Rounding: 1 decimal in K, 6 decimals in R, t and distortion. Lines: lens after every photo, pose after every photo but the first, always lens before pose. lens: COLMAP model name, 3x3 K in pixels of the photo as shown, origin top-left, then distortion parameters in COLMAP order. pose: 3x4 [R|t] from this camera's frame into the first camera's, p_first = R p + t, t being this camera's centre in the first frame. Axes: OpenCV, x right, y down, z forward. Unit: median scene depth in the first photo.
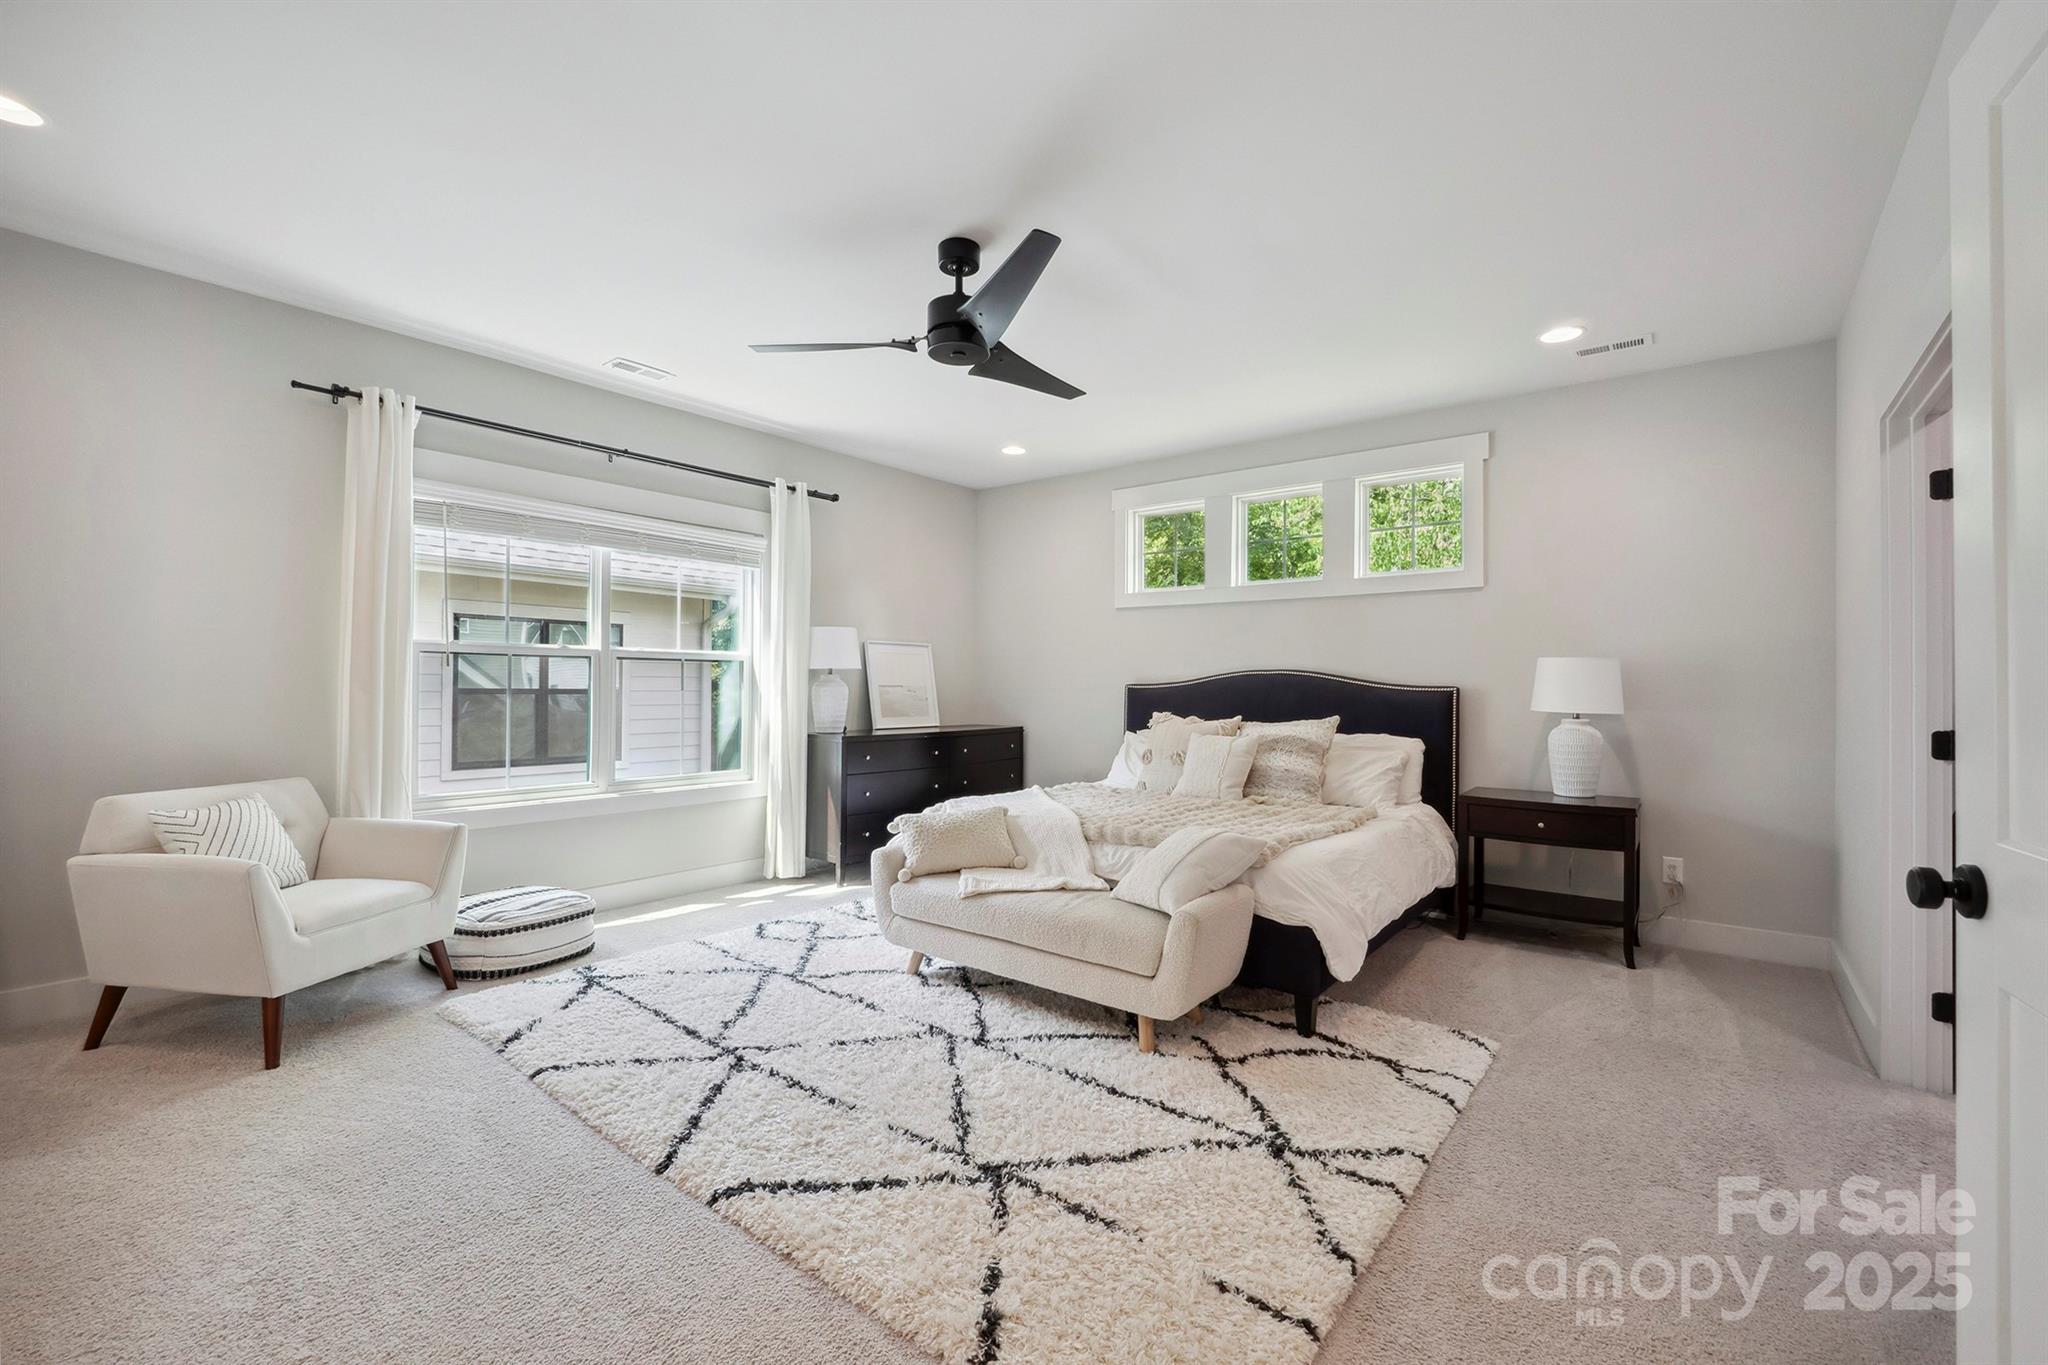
lens RADIAL K [[868.2, 0, 1023.9], [0, 868.2, 677.0], [0, 0, 1]] dist [-0.000811, -0.000014]
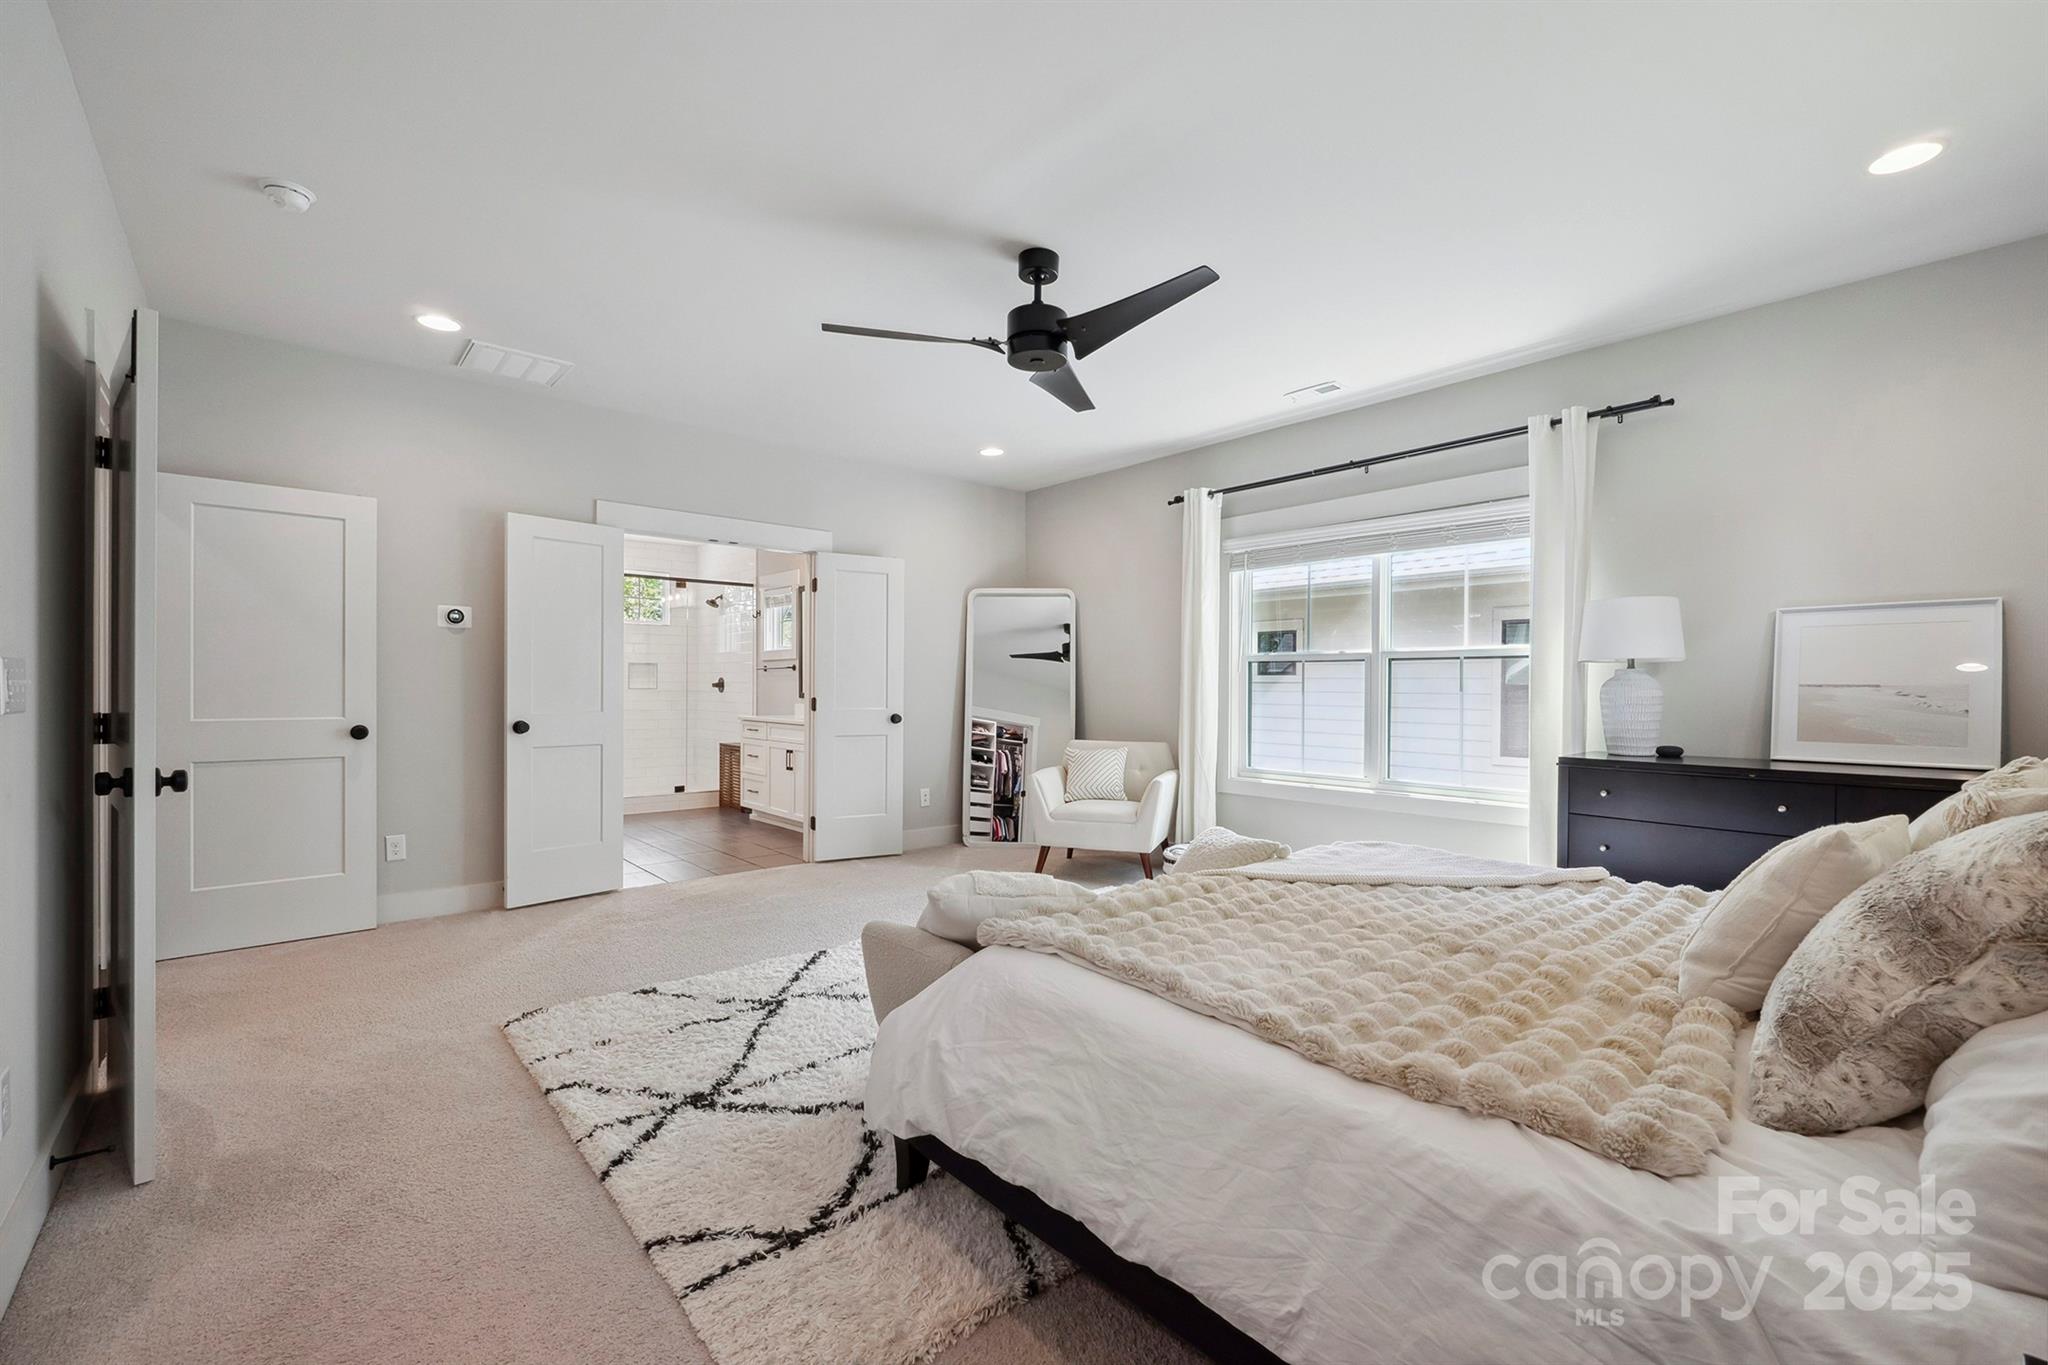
lens RADIAL K [[863.4, 0, 1015.0], [0, 863.4, 687.4], [0, 0, 1]] dist [-0.007221, 0.000316]
pose [[-0.187291, -0.005178, -0.982291, 0.813428], [0.004484, 0.999971, -0.006126, 0.020346], [0.982294, -0.005552, -0.187263, 1.011398]]
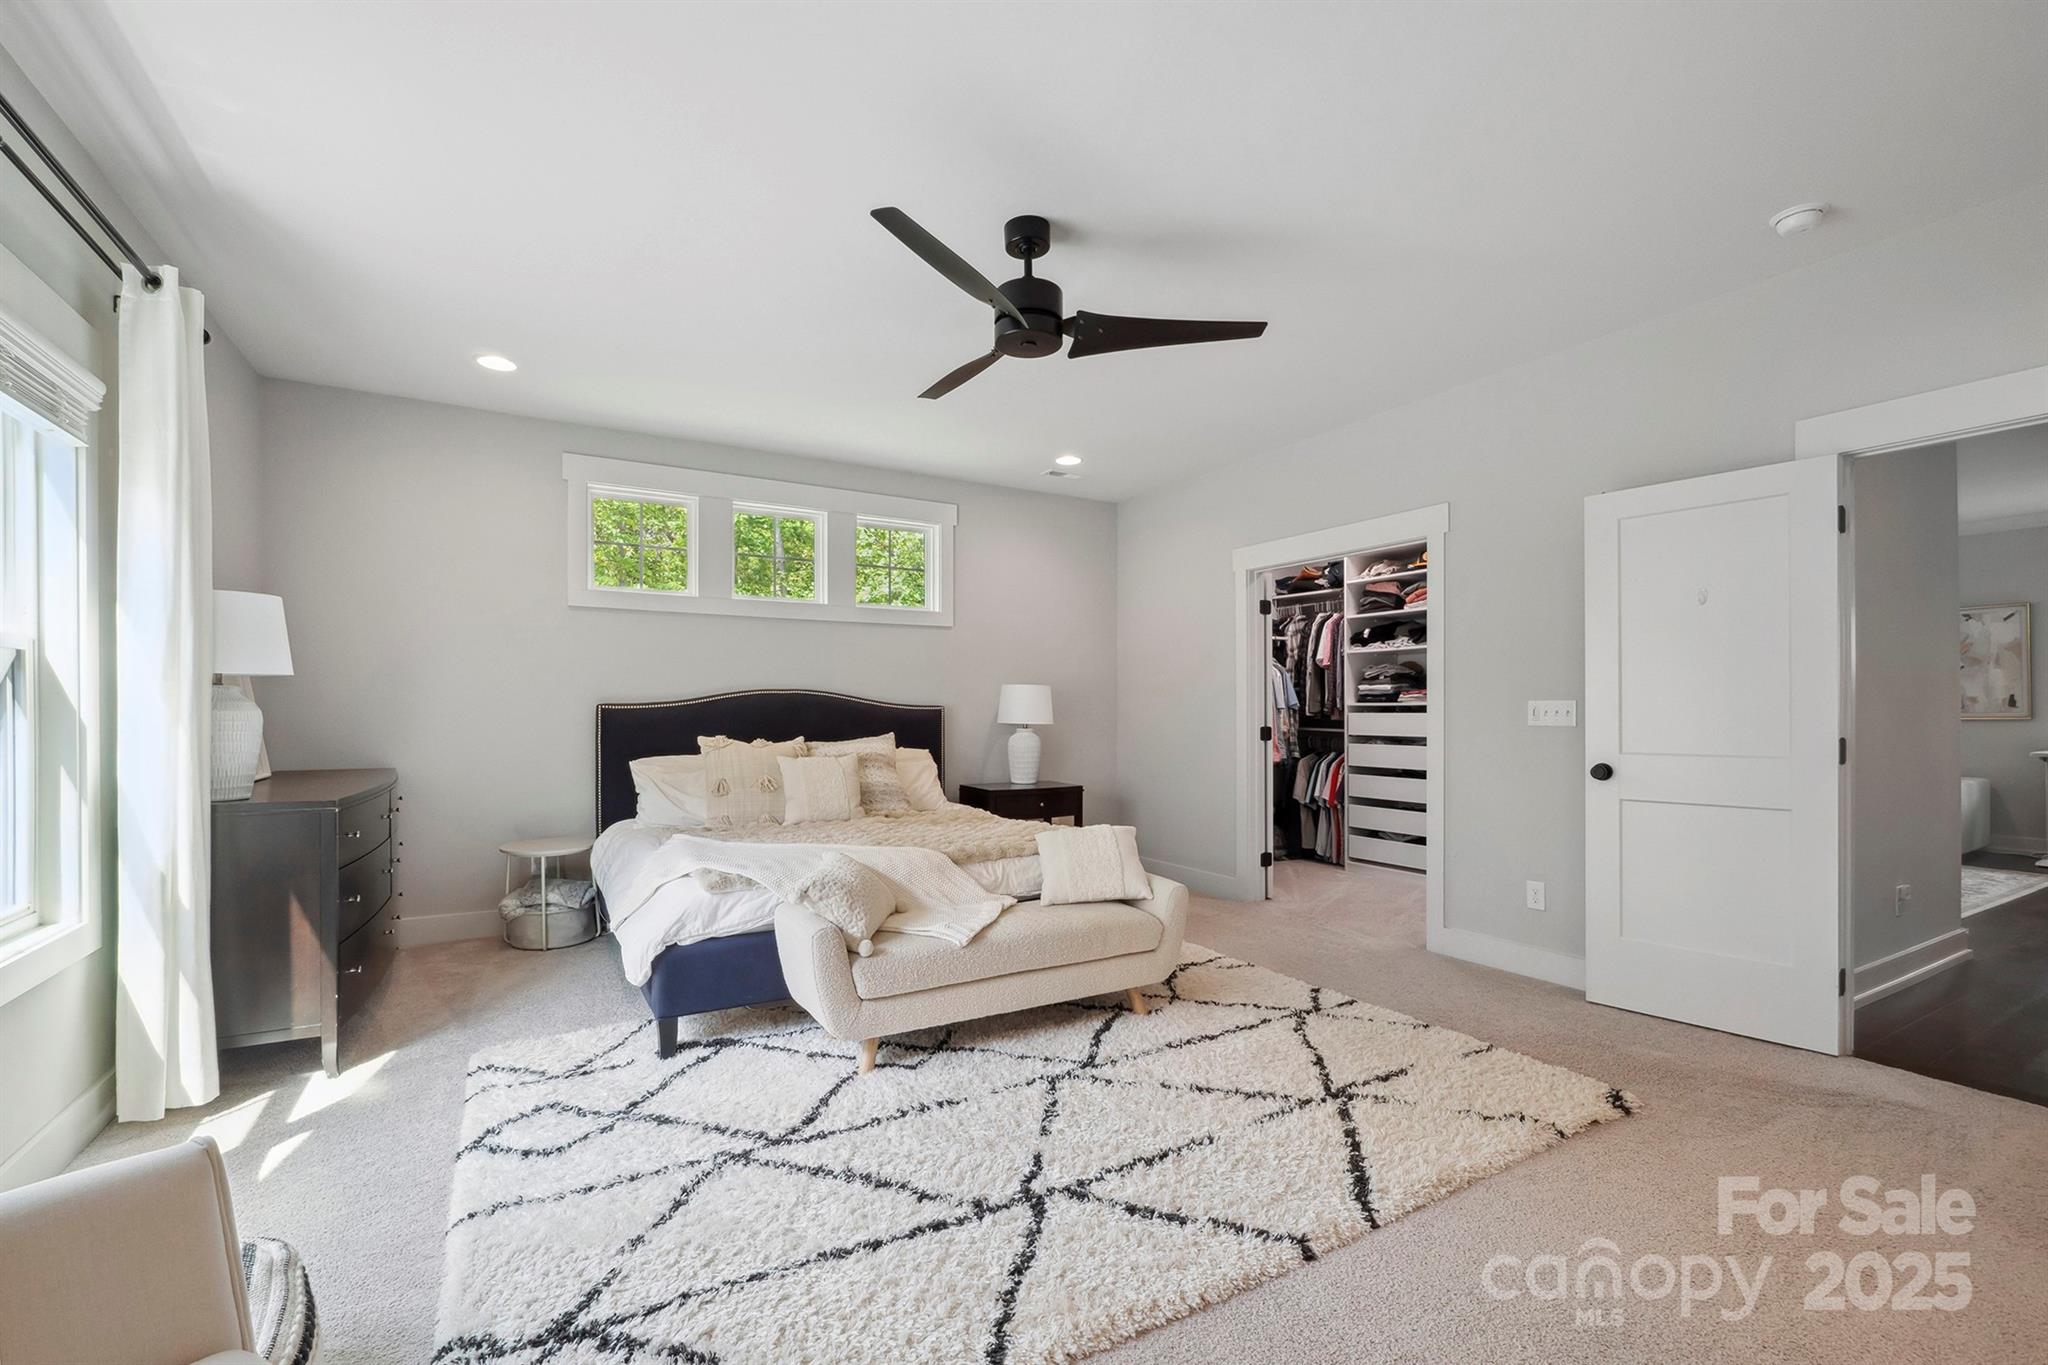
lens RADIAL K [[871.1, 0, 1019.9], [0, 871.1, 712.5], [0, 0, 1]] dist [-0.004706, -0.000528]
pose [[0.365594, -0.008853, 0.930732, -0.802826], [-0.002998, 0.999938, 0.010689, 0.009216], [-0.930770, -0.006698, 0.365545, 0.579301]]
